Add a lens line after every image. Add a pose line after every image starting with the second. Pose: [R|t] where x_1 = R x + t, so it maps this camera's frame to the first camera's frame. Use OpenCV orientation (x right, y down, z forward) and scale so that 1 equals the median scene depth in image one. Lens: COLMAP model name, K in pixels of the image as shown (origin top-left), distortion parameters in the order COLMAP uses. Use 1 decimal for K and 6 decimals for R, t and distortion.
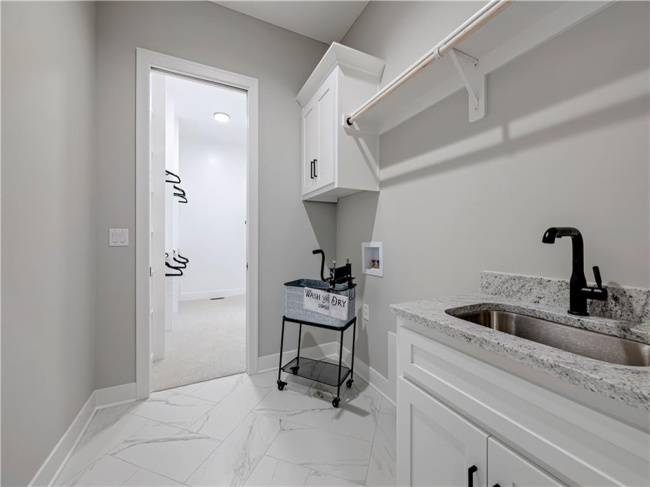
lens RADIAL K [[257.3, 0, 325.0], [0, 257.3, 241.2], [0, 0, 1]] dist [0.003480, 0.000494]
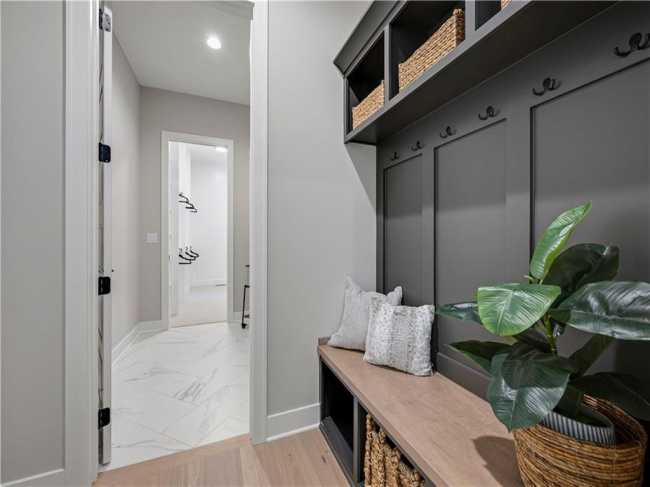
lens RADIAL K [[257.3, 0, 324.6], [0, 257.3, 241.7], [0, 0, 1]] dist [0.003480, 0.000494]
pose [[0.998281, 0.001810, -0.058575, 0.373772], [-0.001620, 0.999993, 0.003285, 0.001755], [0.058581, -0.003185, 0.998278, -0.534214]]
